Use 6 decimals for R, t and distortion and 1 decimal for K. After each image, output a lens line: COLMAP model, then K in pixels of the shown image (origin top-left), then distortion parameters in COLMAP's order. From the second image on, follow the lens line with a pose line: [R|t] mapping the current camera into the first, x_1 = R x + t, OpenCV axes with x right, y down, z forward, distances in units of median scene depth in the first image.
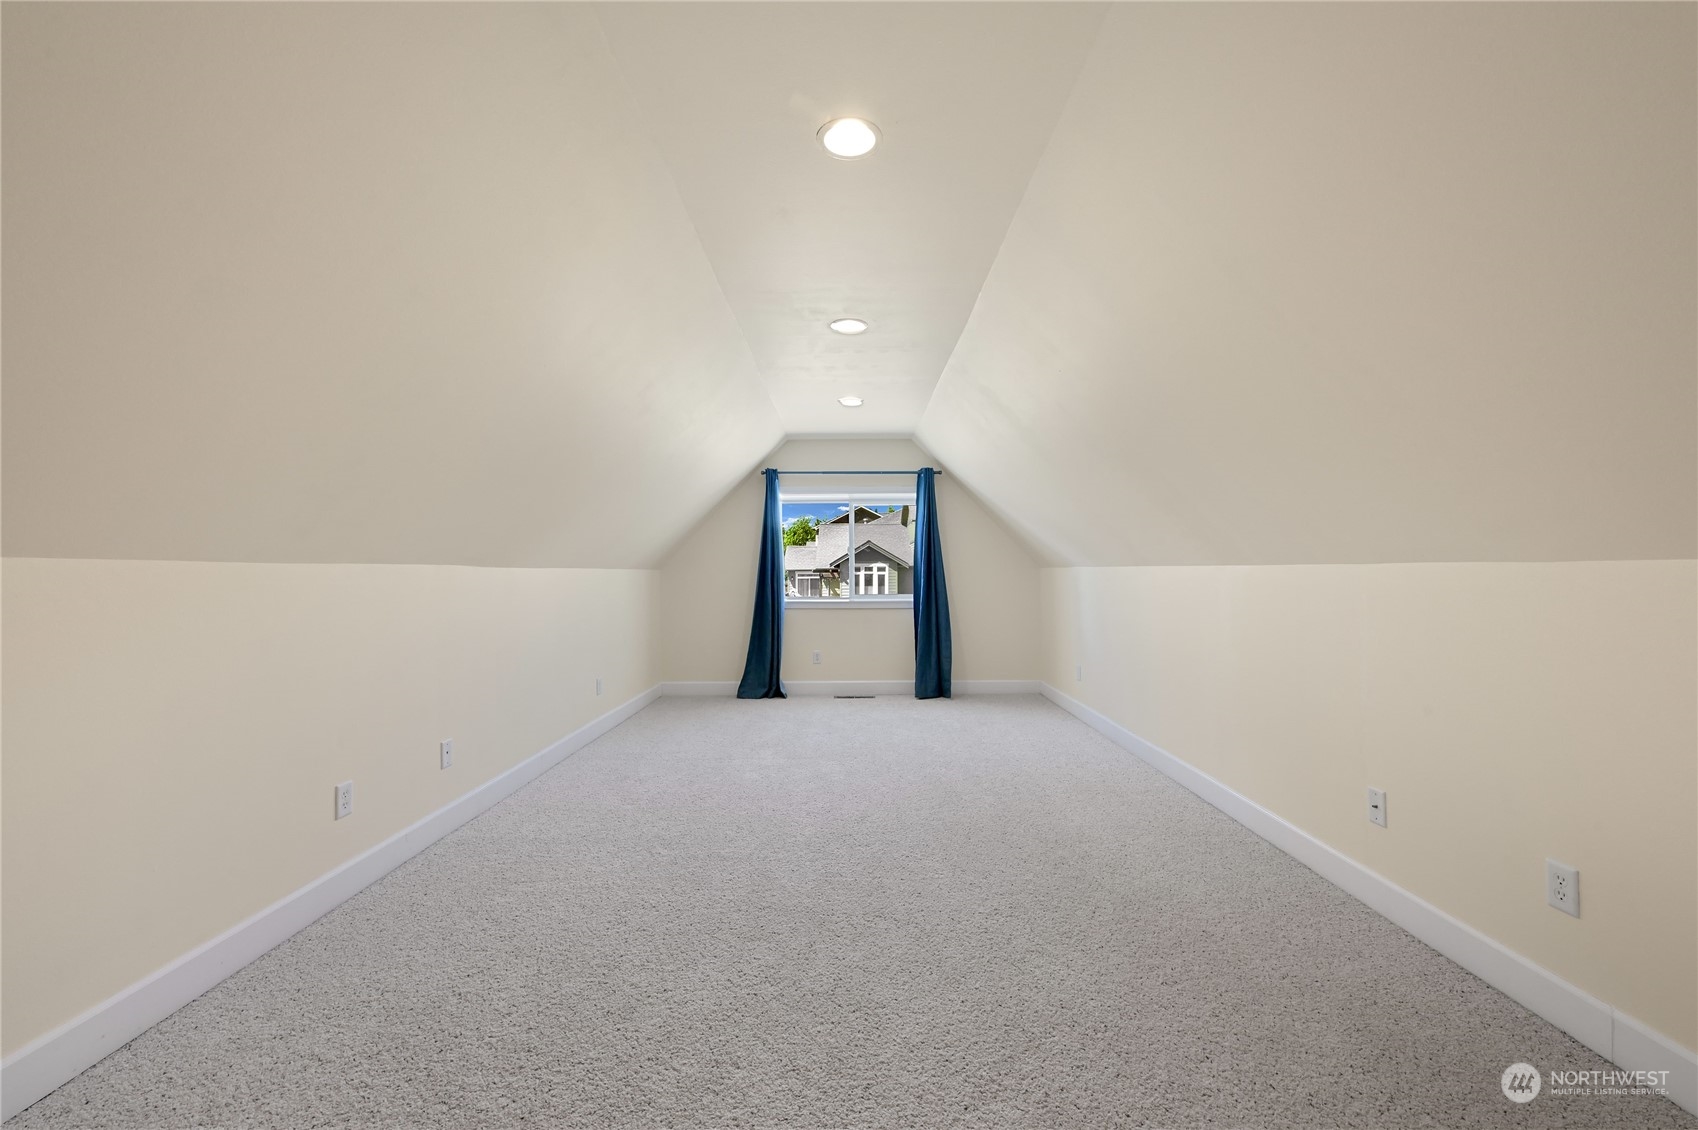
lens RADIAL K [[683.2, 0, 849.0], [0, 683.2, 565.0], [0, 0, 1]] dist [-0.000925, -0.000111]
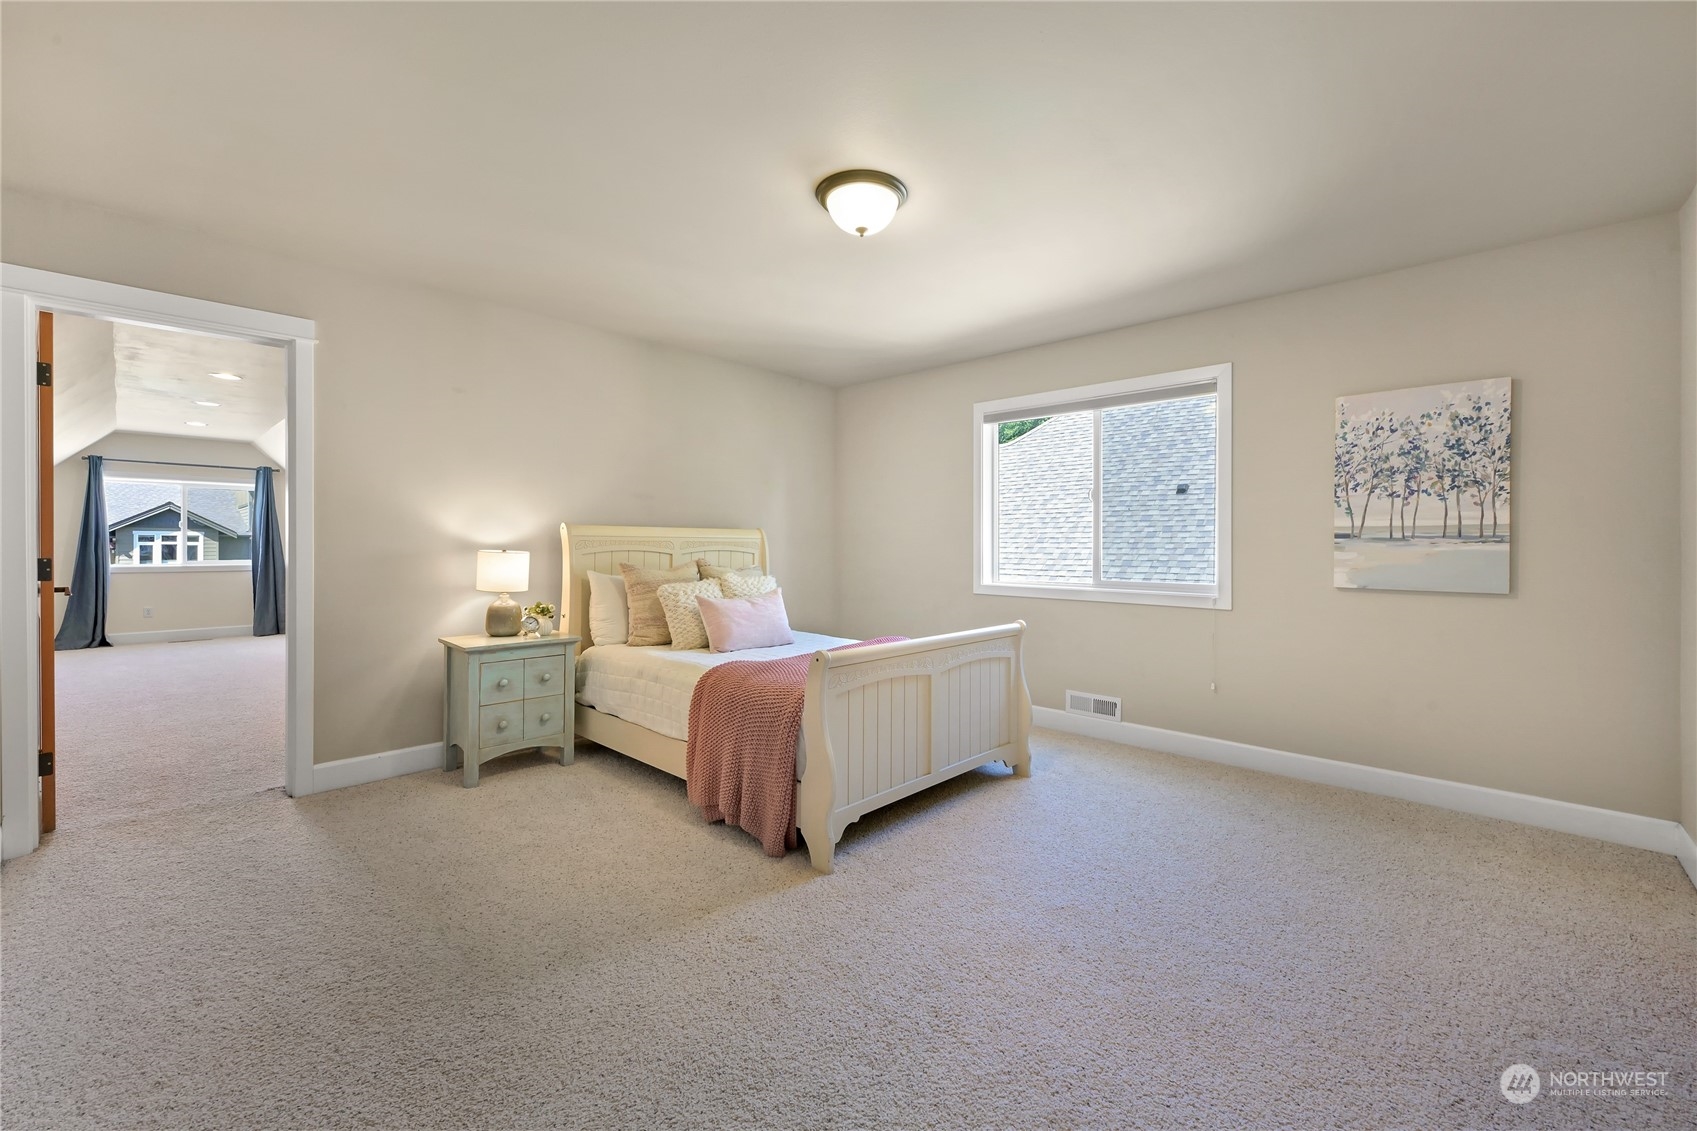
lens RADIAL K [[682.8, 0, 848.5], [0, 682.8, 565.5], [0, 0, 1]] dist [-0.000925, -0.000111]
pose [[0.681857, -0.003787, 0.731476, -0.086629], [-0.023122, 0.999375, 0.026727, -0.010839], [-0.731120, -0.035137, 0.681343, -0.765639]]
